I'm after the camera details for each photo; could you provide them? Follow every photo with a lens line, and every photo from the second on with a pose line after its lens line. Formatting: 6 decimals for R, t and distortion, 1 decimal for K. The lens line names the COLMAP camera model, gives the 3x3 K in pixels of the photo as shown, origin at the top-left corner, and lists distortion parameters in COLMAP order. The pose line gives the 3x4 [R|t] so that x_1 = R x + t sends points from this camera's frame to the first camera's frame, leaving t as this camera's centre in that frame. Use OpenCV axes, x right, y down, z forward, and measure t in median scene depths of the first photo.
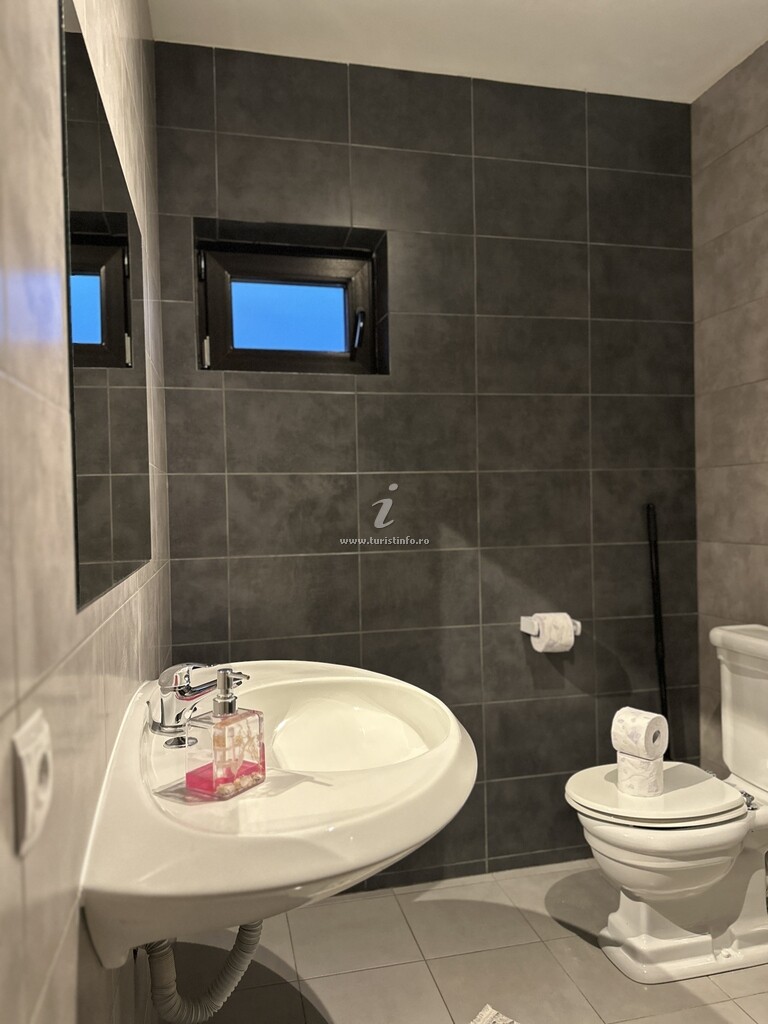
lens RADIAL K [[721.0, 0, 381.0], [0, 721.0, 514.8], [0, 0, 1]] dist [0.068698, -0.093432]
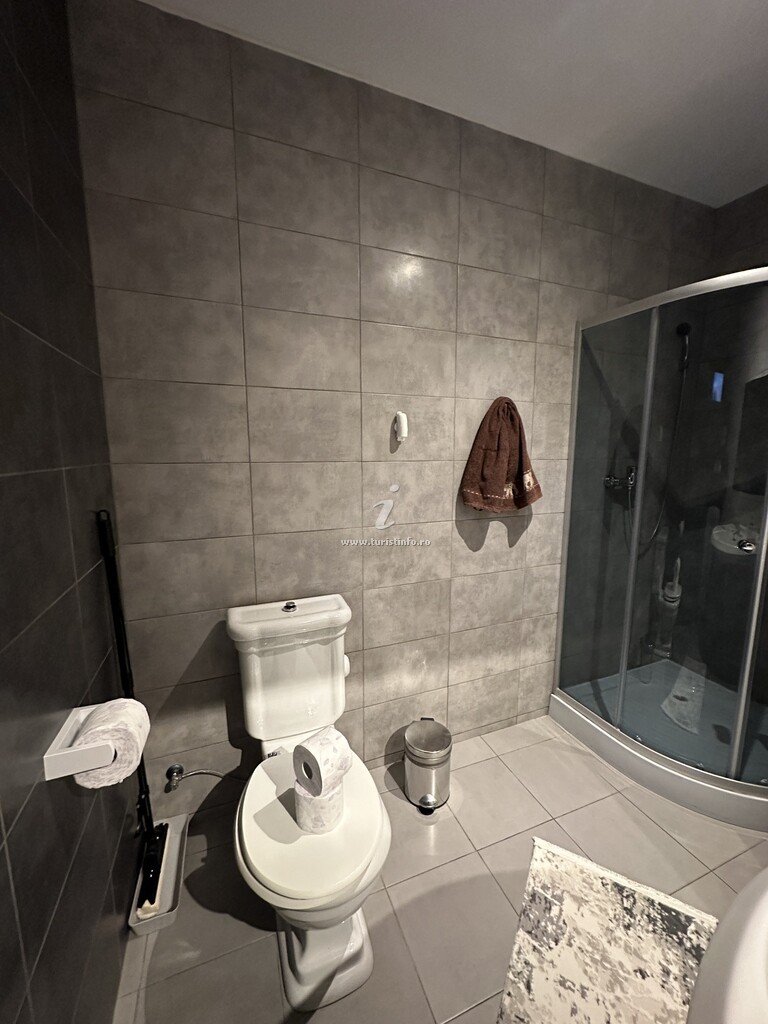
lens RADIAL K [[406.5, 0, 384.7], [0, 406.5, 513.6], [0, 0, 1]] dist [-0.002313, 0.000349]
pose [[-0.145311, -0.125685, 0.981371, -0.108534], [0.013980, 0.991539, 0.129057, -0.068472], [-0.989287, 0.032472, -0.142324, 0.816823]]
